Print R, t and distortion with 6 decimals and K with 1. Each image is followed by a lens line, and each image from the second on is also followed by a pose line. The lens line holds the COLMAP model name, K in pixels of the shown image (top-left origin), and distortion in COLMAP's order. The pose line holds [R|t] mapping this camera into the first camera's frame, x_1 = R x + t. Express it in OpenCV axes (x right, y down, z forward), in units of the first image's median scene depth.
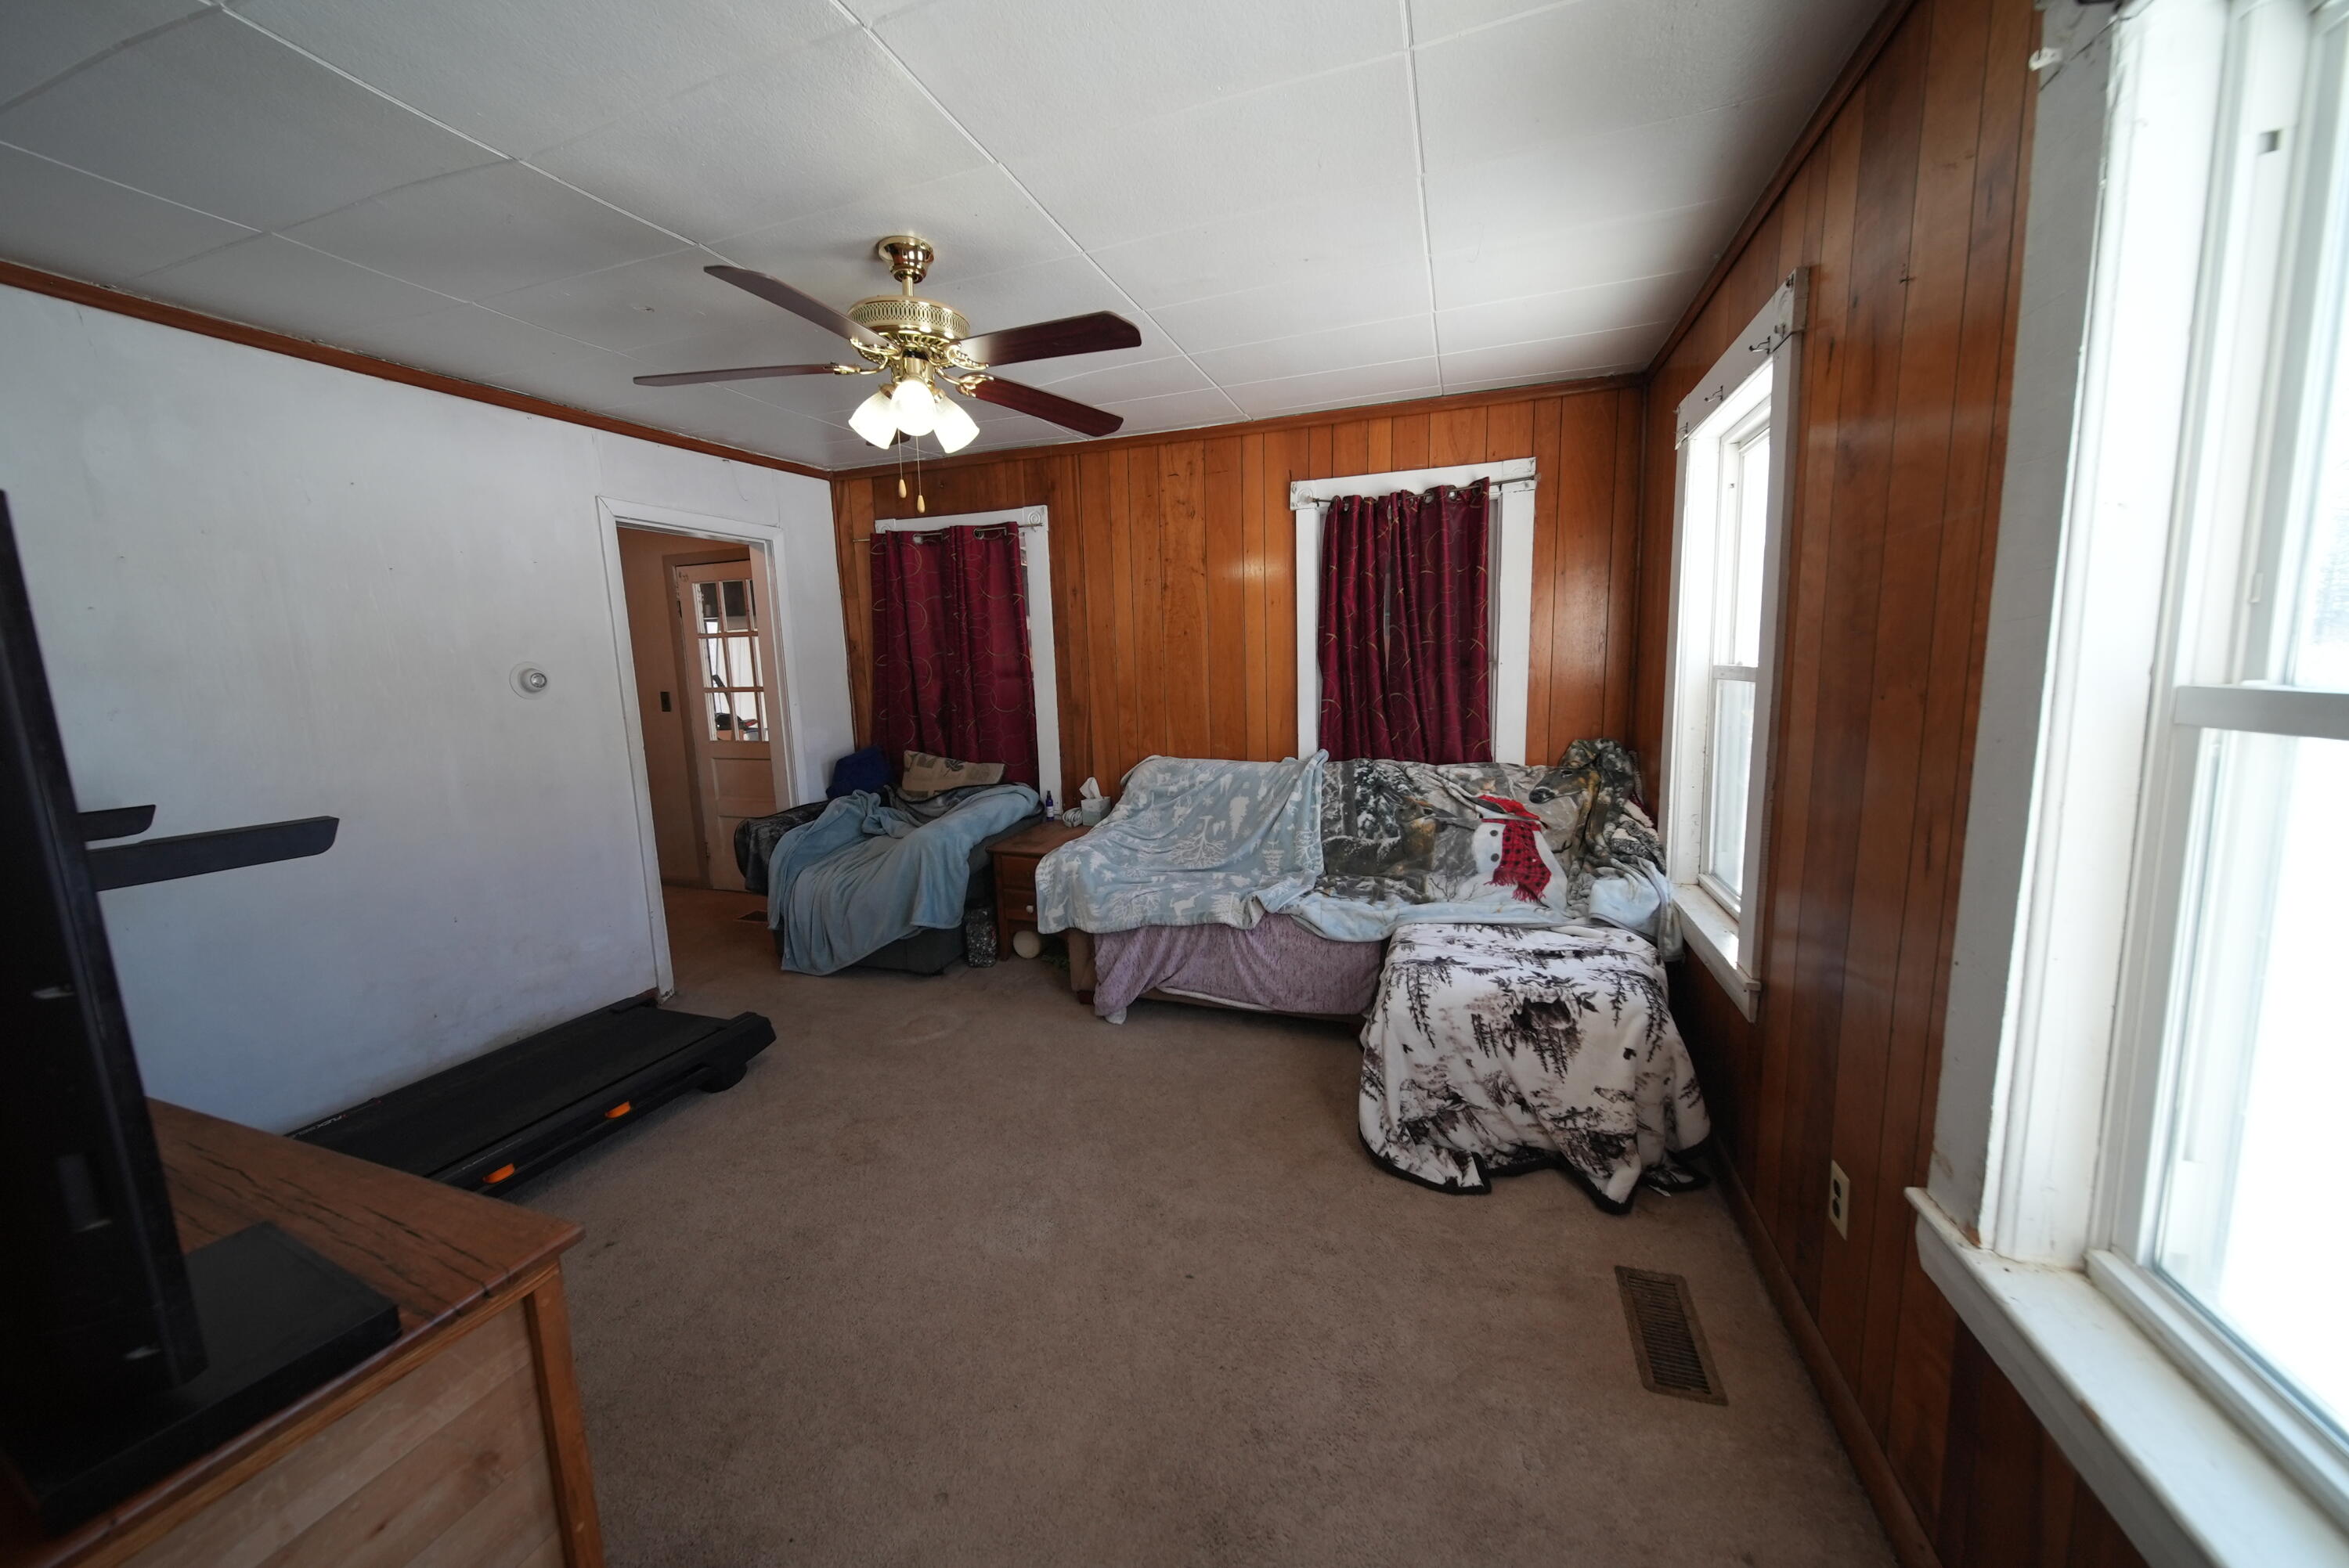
lens RADIAL K [[821.1, 0, 1170.9], [0, 821.1, 789.8], [0, 0, 1]] dist [0.001452, -0.002193]
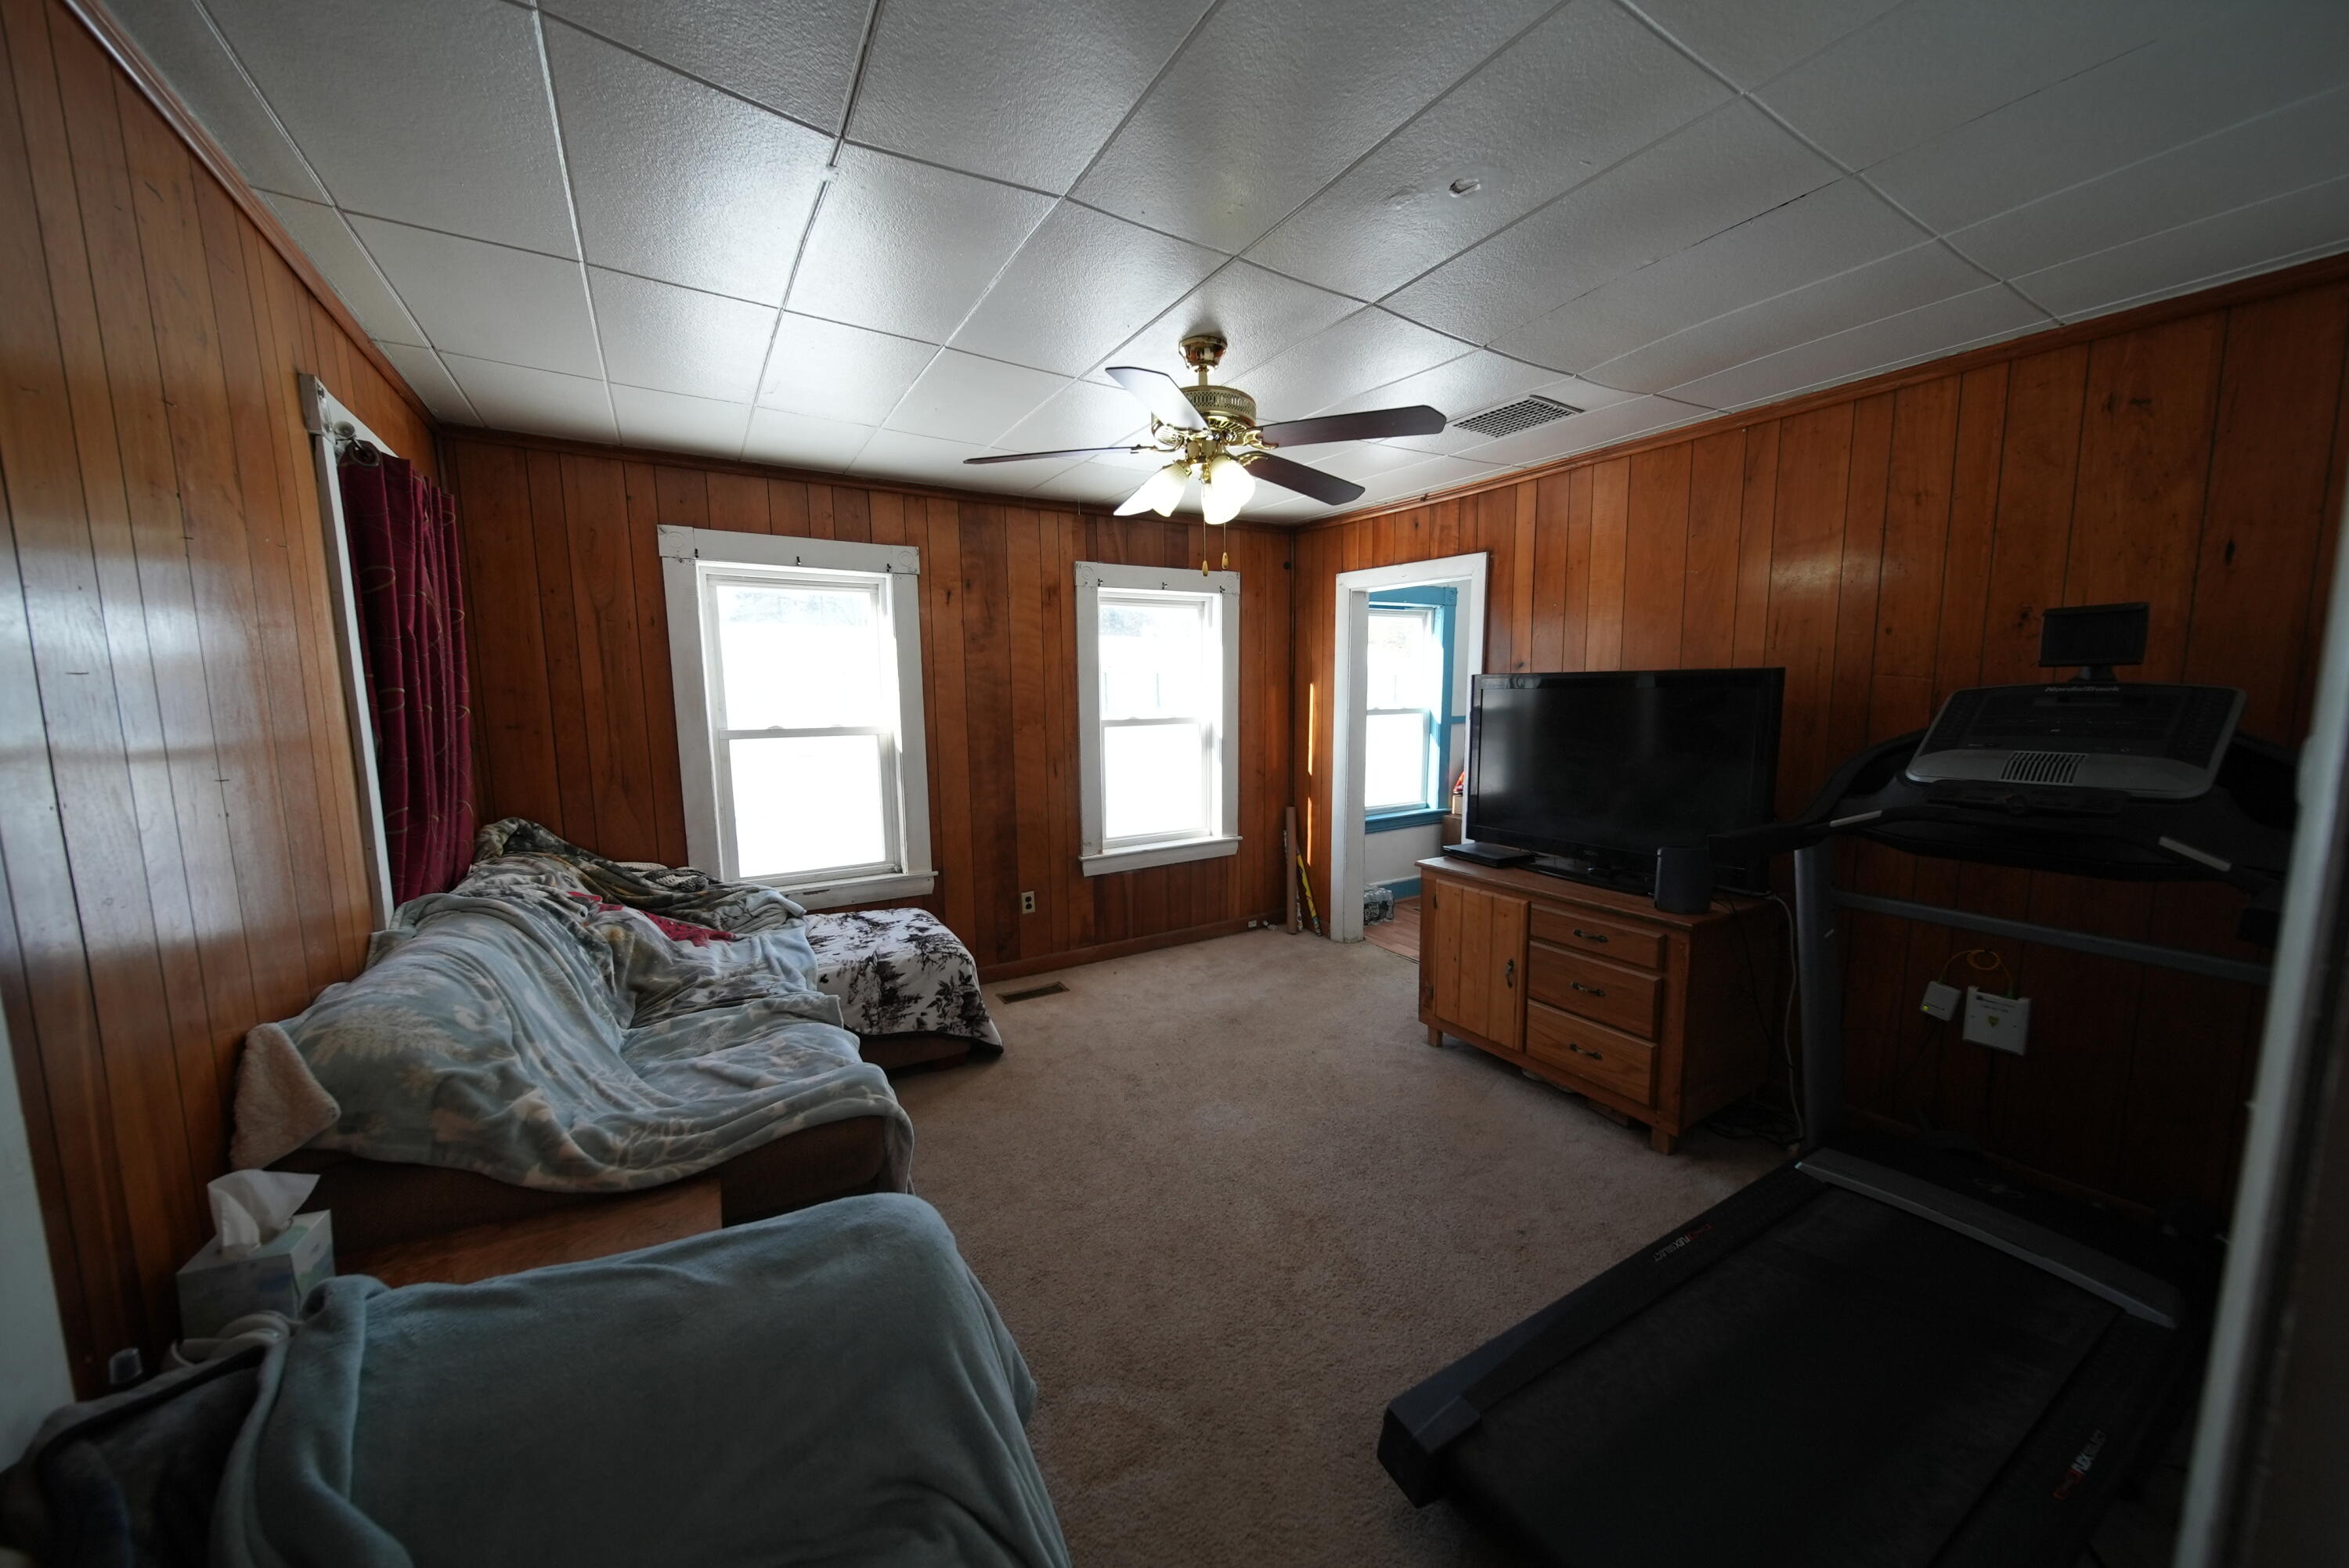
lens RADIAL K [[821.1, 0, 1170.9], [0, 821.1, 789.8], [0, 0, 1]] dist [0.001452, -0.002193]
pose [[-0.778331, -0.039499, 0.626611, -0.856270], [0.120997, 0.969875, 0.211431, -0.271074], [-0.616085, 0.240381, -0.750104, 1.734160]]
